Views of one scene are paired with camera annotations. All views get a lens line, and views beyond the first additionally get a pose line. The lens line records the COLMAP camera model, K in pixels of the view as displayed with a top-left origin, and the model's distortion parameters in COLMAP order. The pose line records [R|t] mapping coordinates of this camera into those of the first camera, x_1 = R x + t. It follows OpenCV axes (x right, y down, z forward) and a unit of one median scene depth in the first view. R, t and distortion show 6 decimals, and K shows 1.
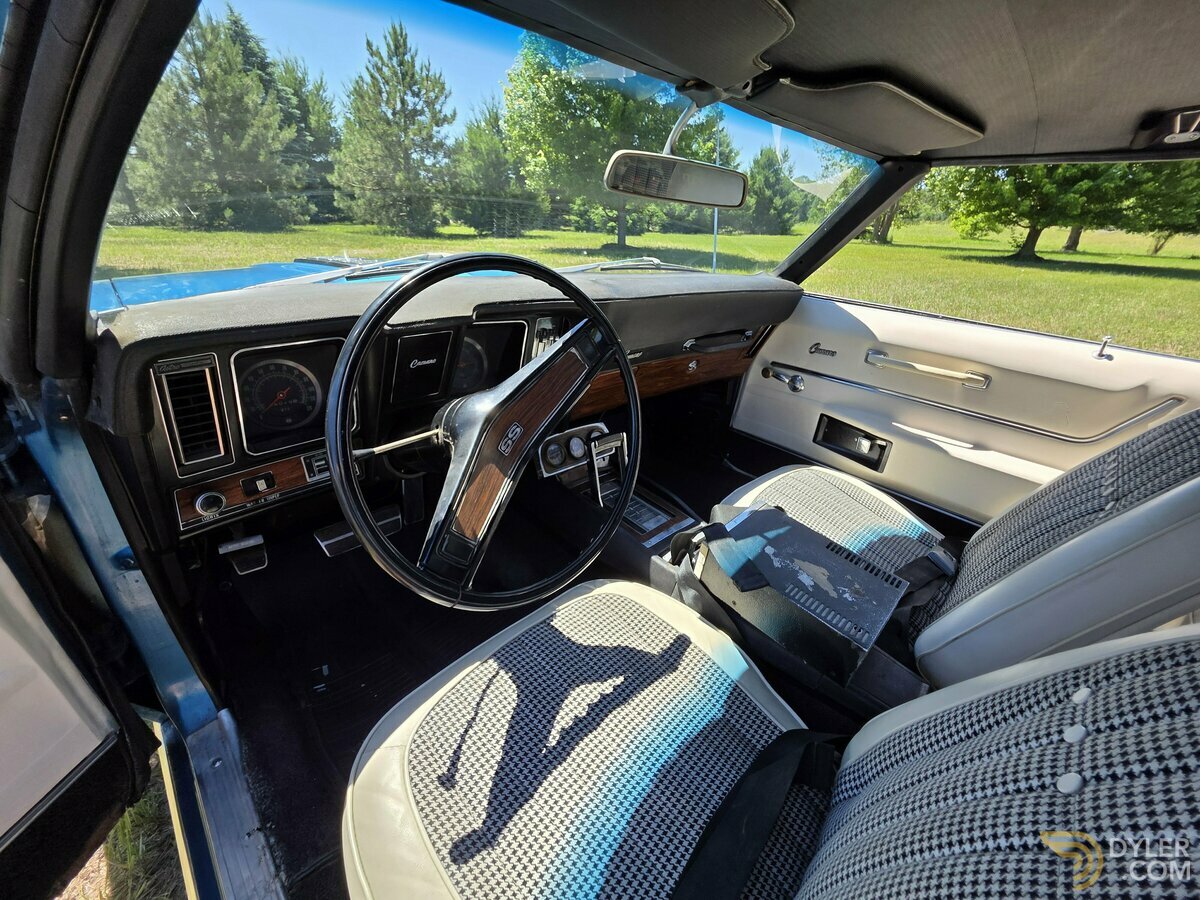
lens RADIAL K [[494.1, 0, 610.4], [0, 494.1, 453.3], [0, 0, 1]] dist [0.000237, -0.000005]
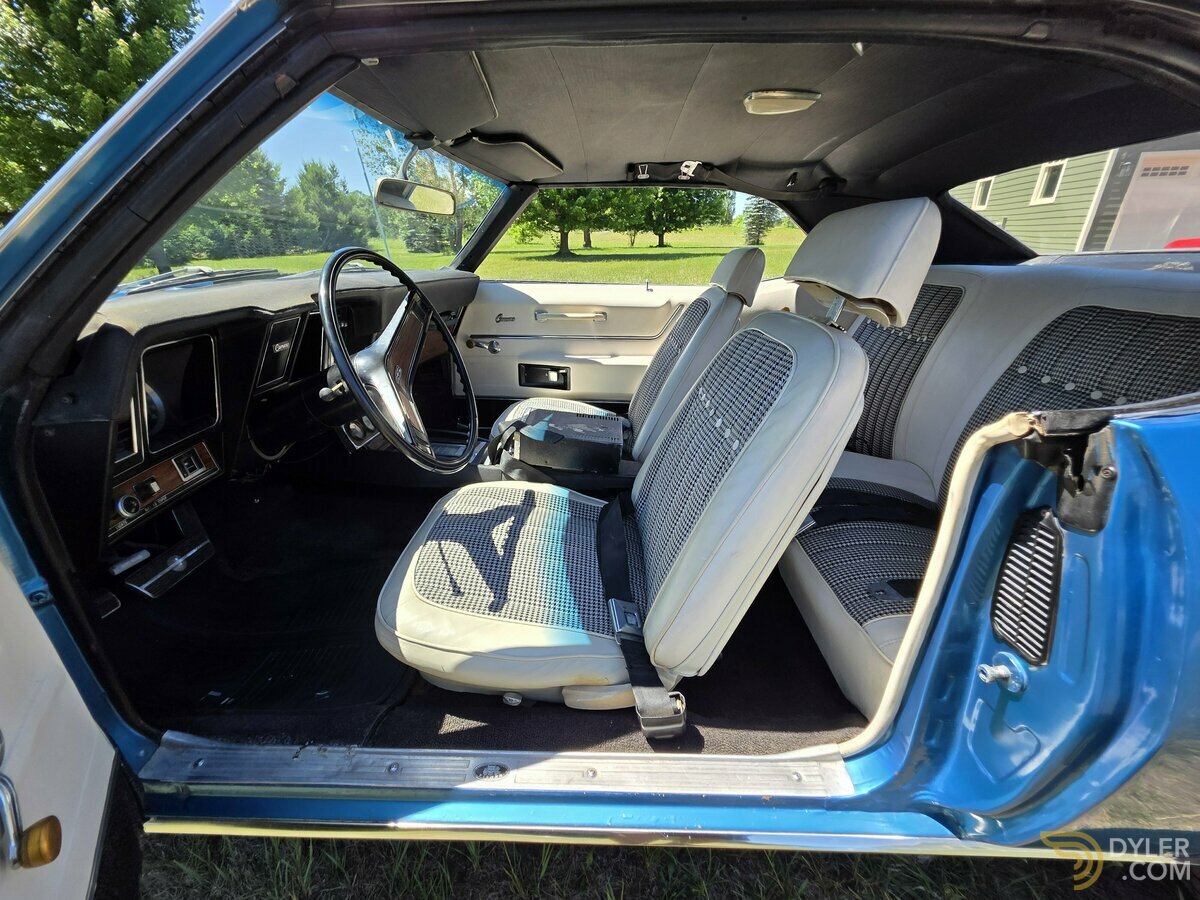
lens RADIAL K [[488.2, 0, 603.3], [0, 488.2, 450.3], [0, 0, 1]] dist [0.001667, -0.000235]
pose [[0.734108, -0.316399, 0.600813, -0.332219], [0.332096, 0.939061, 0.088752, 0.117432], [-0.592281, 0.134374, 0.794447, -0.216315]]
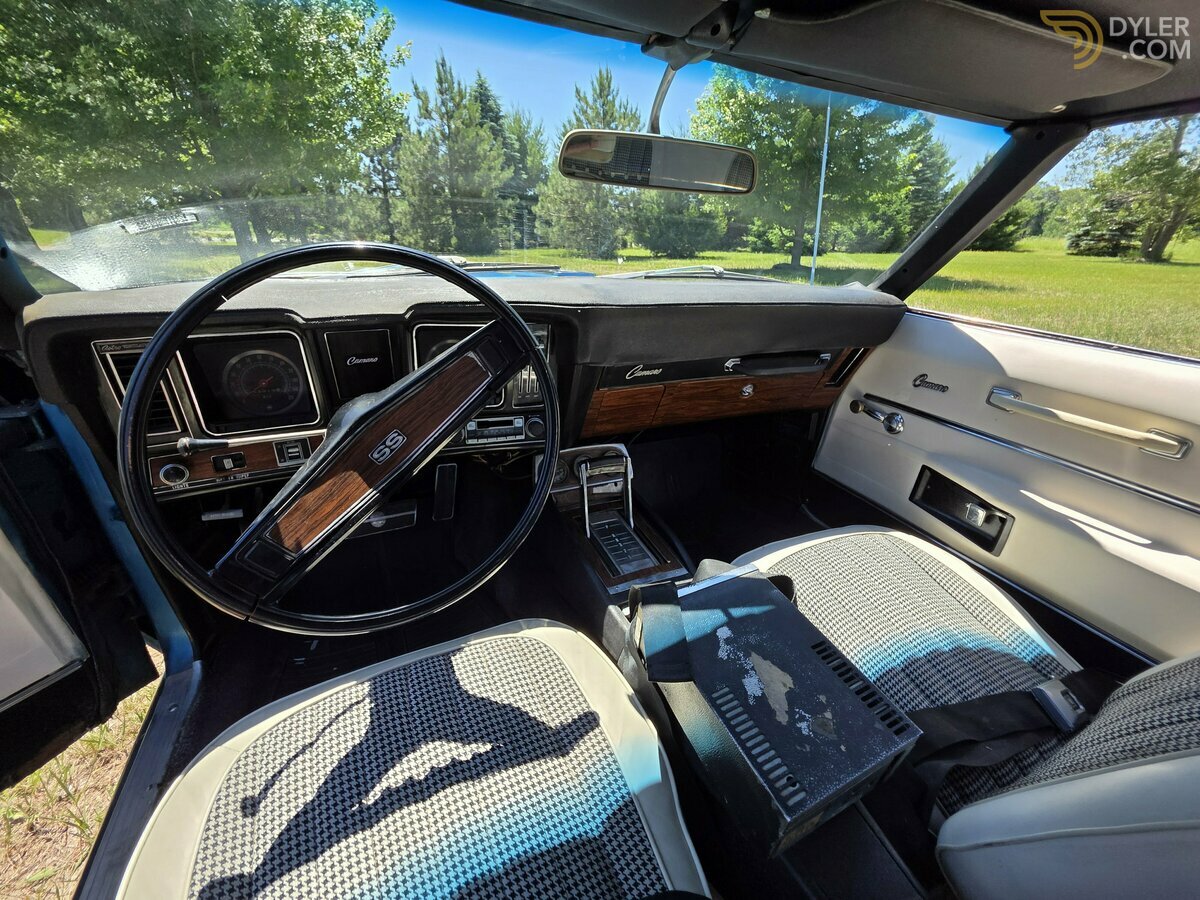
lens RADIAL K [[488.2, 0, 603.3], [0, 488.2, 450.3], [0, 0, 1]] dist [0.001667, -0.000235]
pose [[0.940751, 0.116706, -0.318382, 0.220582], [-0.128966, 0.991492, -0.017627, -0.028320], [0.313617, 0.057643, 0.947798, 0.132841]]
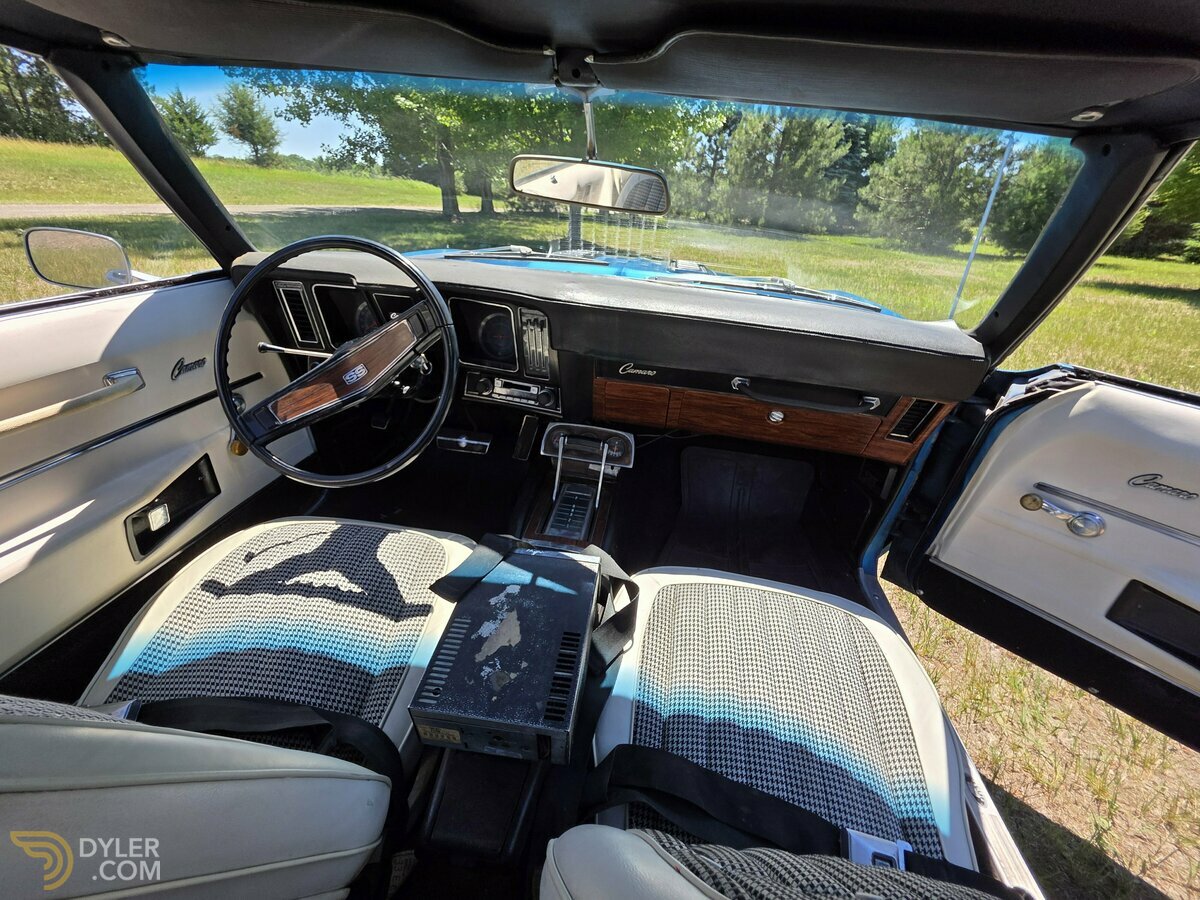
lens RADIAL K [[488.4, 0, 600.0], [0, 488.4, 450.0], [0, 0, 1]] dist [0.002643, 0.000397]
pose [[0.600179, 0.362588, -0.712962, 0.598331], [-0.378550, 0.913970, 0.146147, -0.140628], [0.704617, 0.182177, 0.685803, 0.283855]]
